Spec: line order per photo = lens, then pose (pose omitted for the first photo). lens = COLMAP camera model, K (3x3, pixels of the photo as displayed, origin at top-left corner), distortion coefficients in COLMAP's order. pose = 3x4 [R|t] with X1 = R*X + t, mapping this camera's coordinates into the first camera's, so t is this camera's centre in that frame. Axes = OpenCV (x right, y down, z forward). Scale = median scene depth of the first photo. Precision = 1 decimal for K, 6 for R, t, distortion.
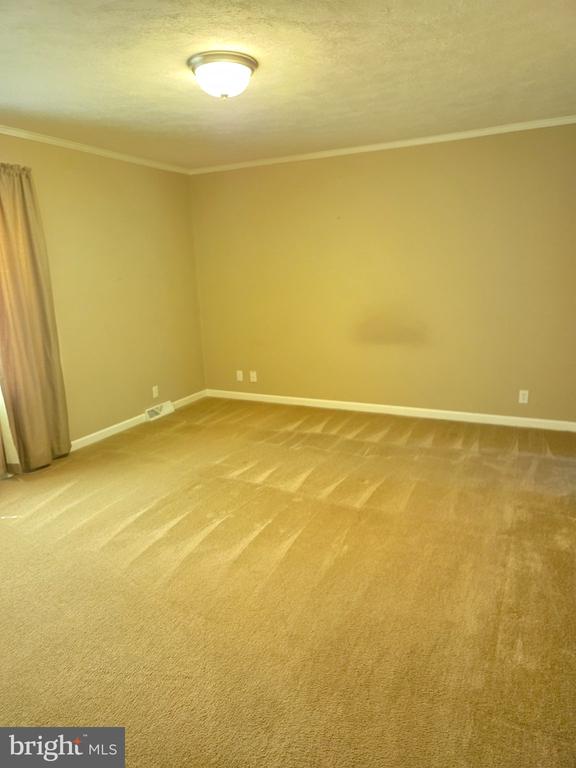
lens RADIAL K [[518.1, 0, 288.6], [0, 518.1, 384.6], [0, 0, 1]] dist [0.047536, -0.026049]
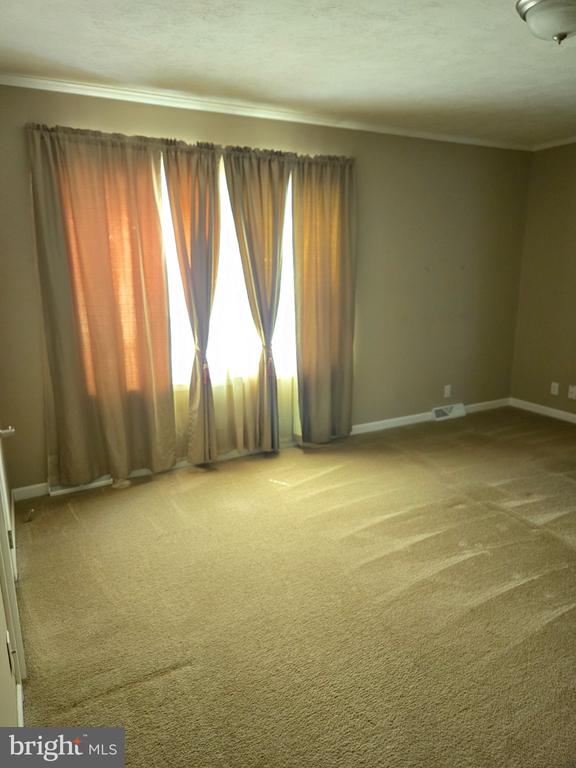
lens RADIAL K [[518.1, 0, 286.8], [0, 518.1, 387.4], [0, 0, 1]] dist [0.047536, -0.026049]
pose [[0.809622, 0.164838, -0.563330, 0.053693], [-0.153051, 0.985841, 0.068505, -0.018743], [0.566646, 0.030755, 0.823387, 0.095346]]
